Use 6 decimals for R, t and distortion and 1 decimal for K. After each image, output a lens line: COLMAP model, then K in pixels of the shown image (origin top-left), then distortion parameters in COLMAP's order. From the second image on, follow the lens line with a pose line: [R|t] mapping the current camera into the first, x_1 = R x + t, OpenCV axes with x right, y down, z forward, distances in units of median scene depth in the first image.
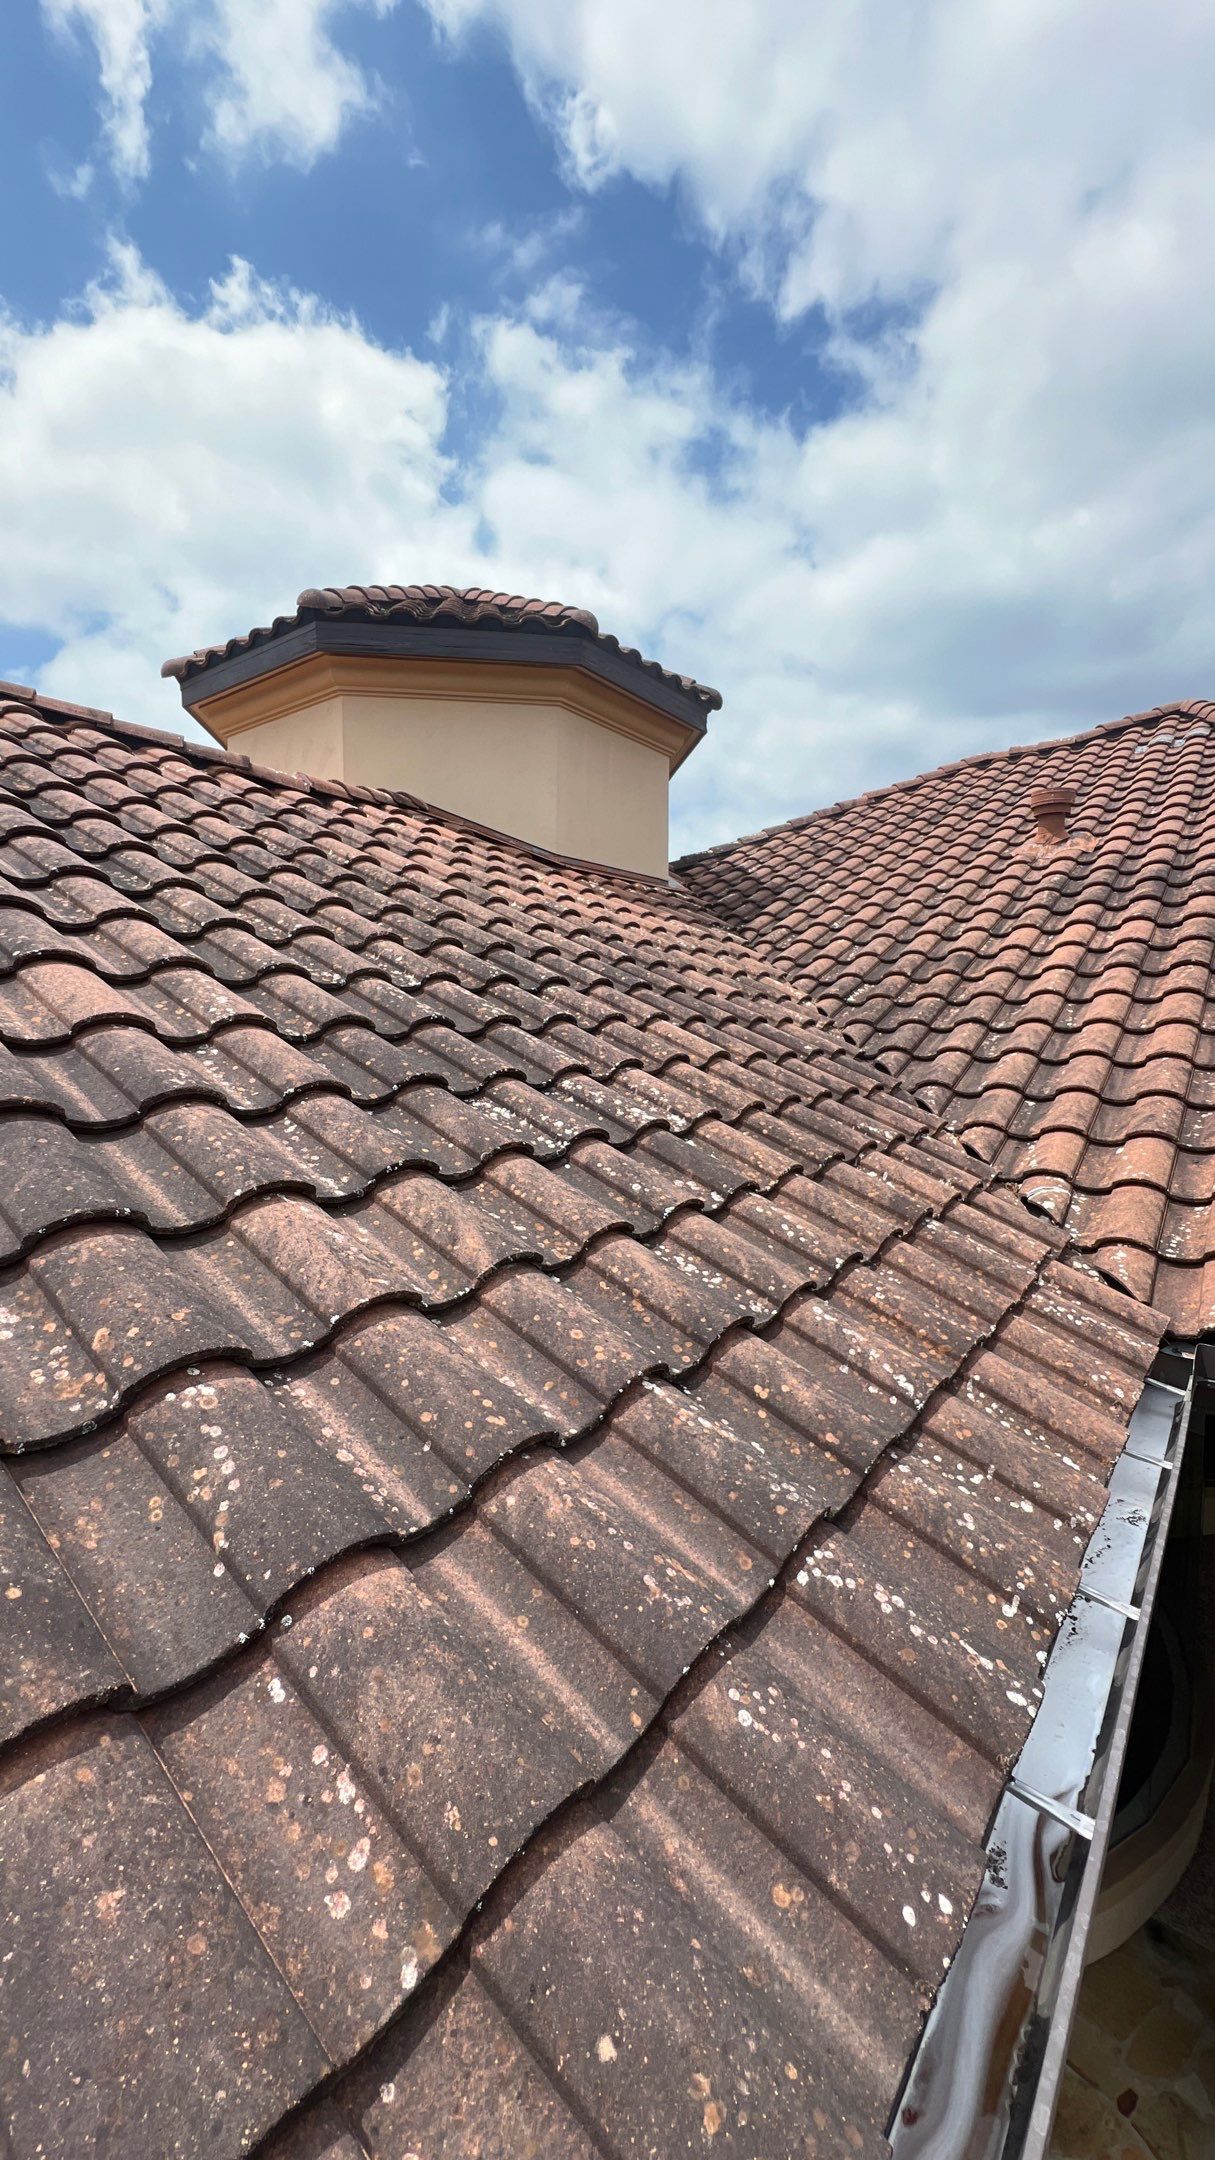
lens RADIAL K [[872.2, 0, 607.9], [0, 872.2, 1084.1], [0, 0, 1]] dist [0.002764, 0.000087]
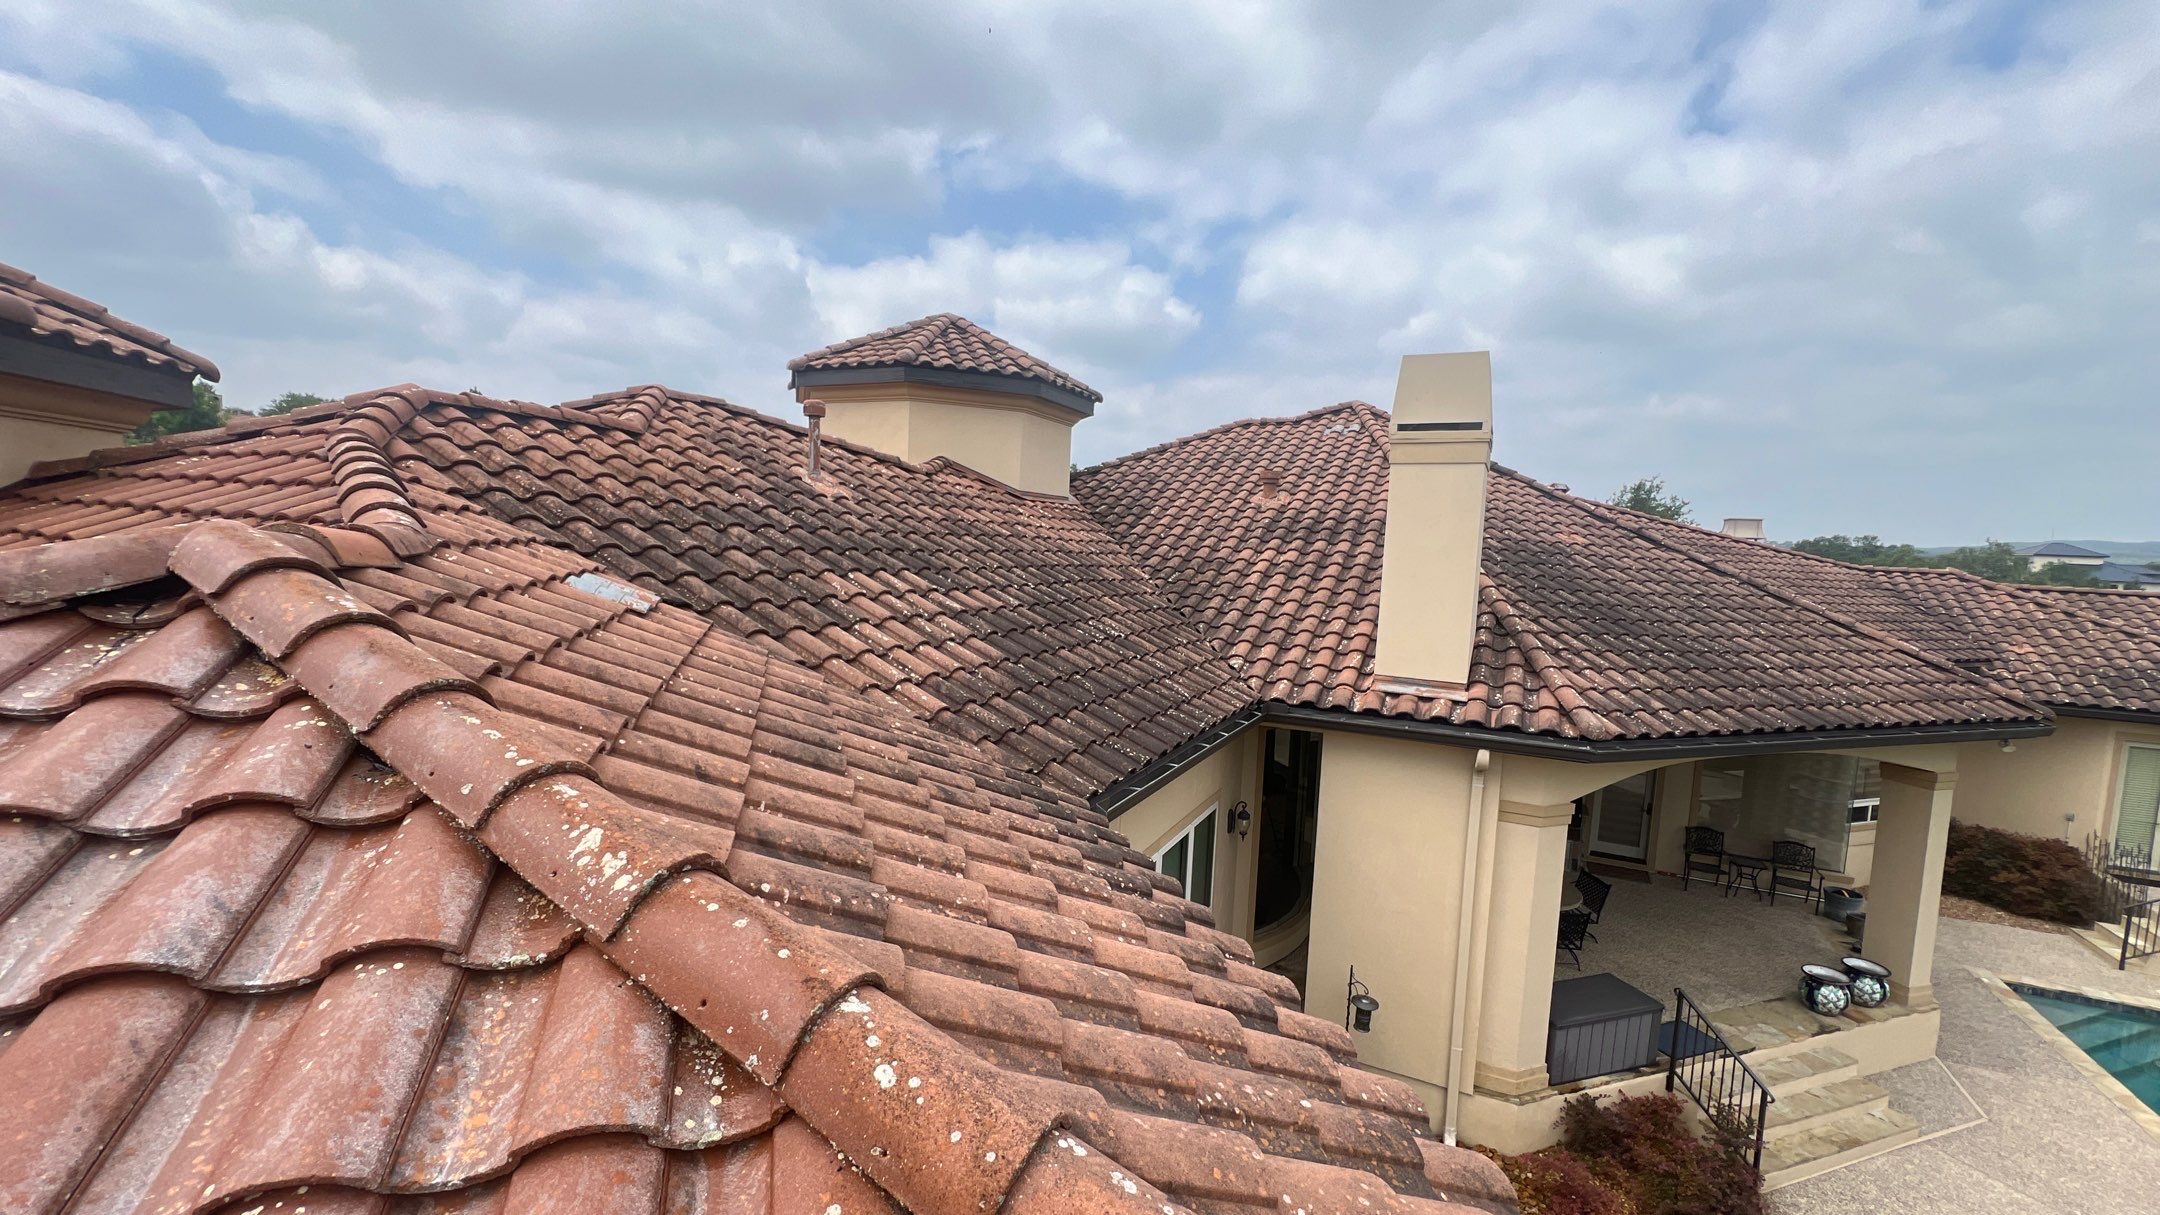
lens RADIAL K [[872.2, 0, 1093.5], [0, 872.2, 620.9], [0, 0, 1]] dist [0.002764, 0.000087]
pose [[0.978525, 0.024625, 0.204653, -0.305771], [-0.029618, 0.999333, 0.021368, -0.033326], [-0.203990, -0.026970, 0.978601, -0.951017]]
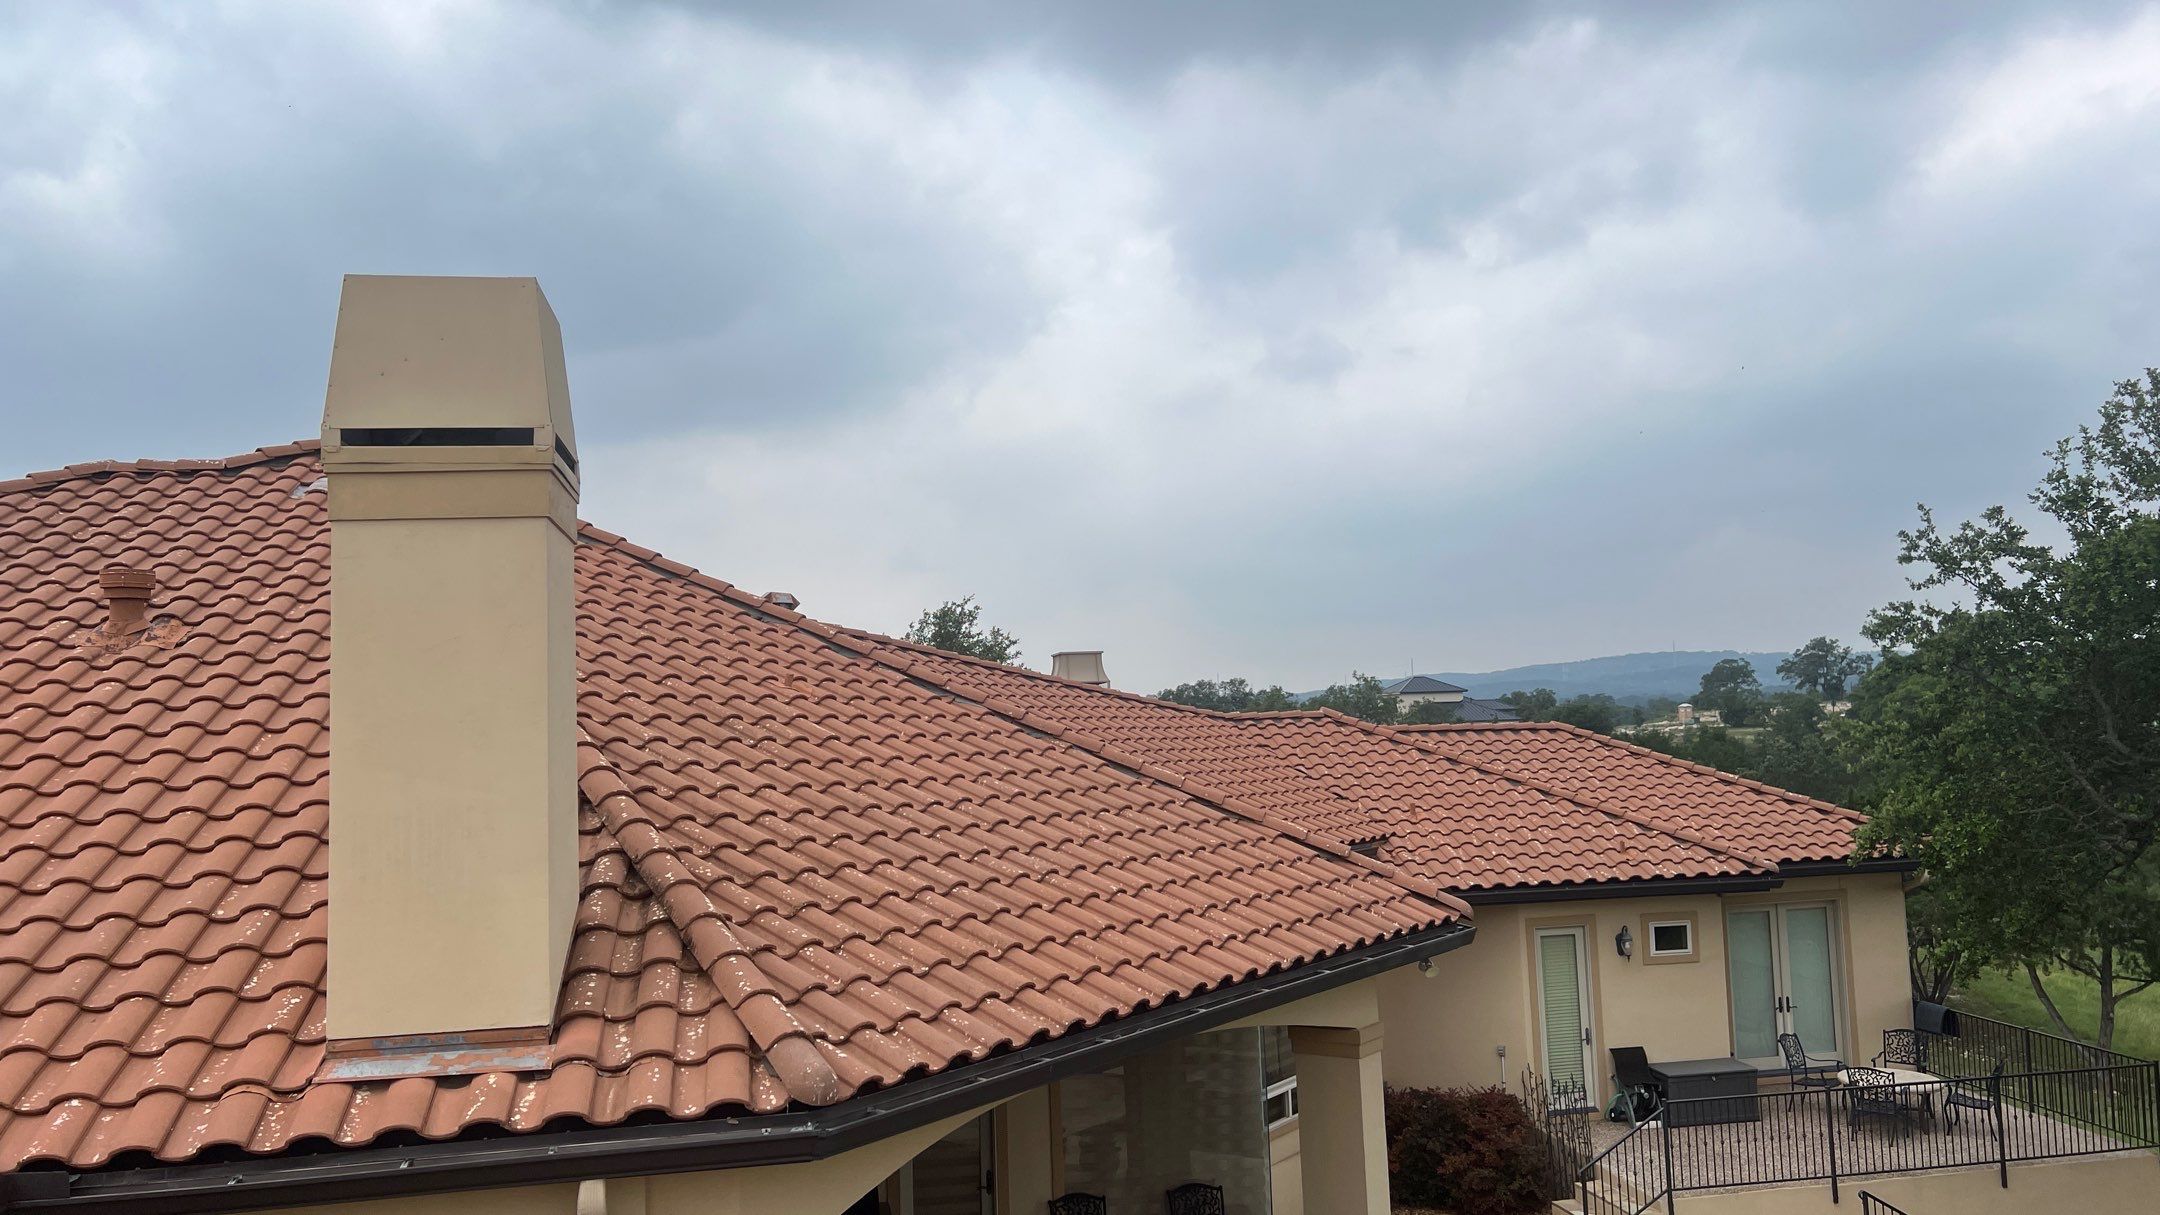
lens RADIAL K [[1625.3, 0, 1080.0], [0, 1625.3, 607.5], [0, 0, 1]] dist [0.023184, 0.001230]
pose [[0.675705, 0.035343, 0.736325, -0.018556], [0.088993, 0.987634, -0.129072, -0.026431], [-0.731781, 0.152742, 0.664204, -0.755490]]
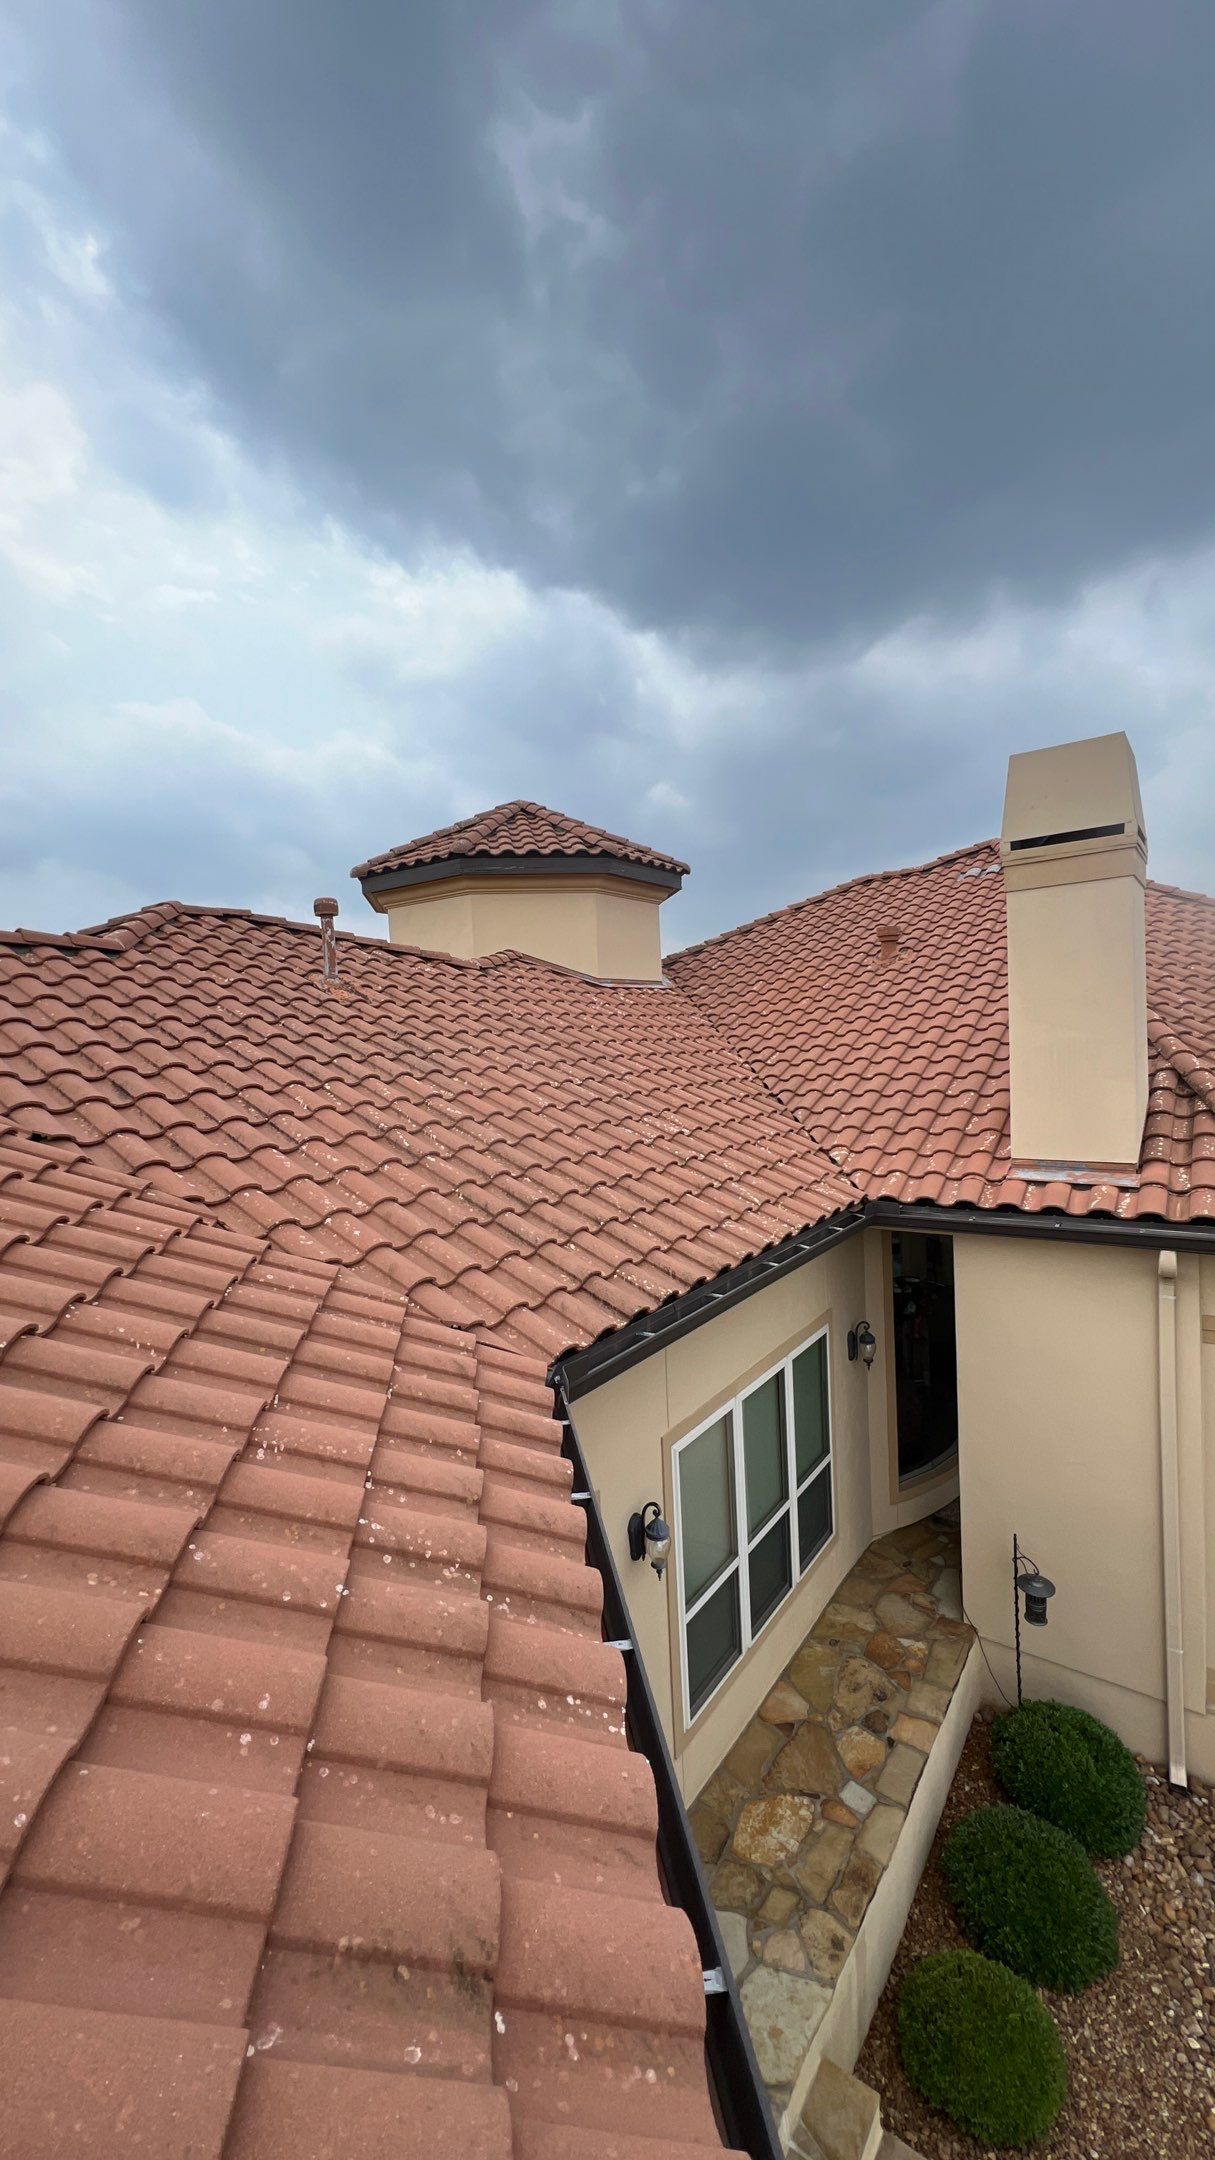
lens RADIAL K [[872.2, 0, 607.9], [0, 872.2, 1084.1], [0, 0, 1]] dist [0.002764, 0.000087]
pose [[0.998603, -0.047474, 0.023208, -0.098093], [0.047912, 0.998677, -0.018665, -0.028813], [-0.022292, 0.019751, 0.999556, -0.760745]]
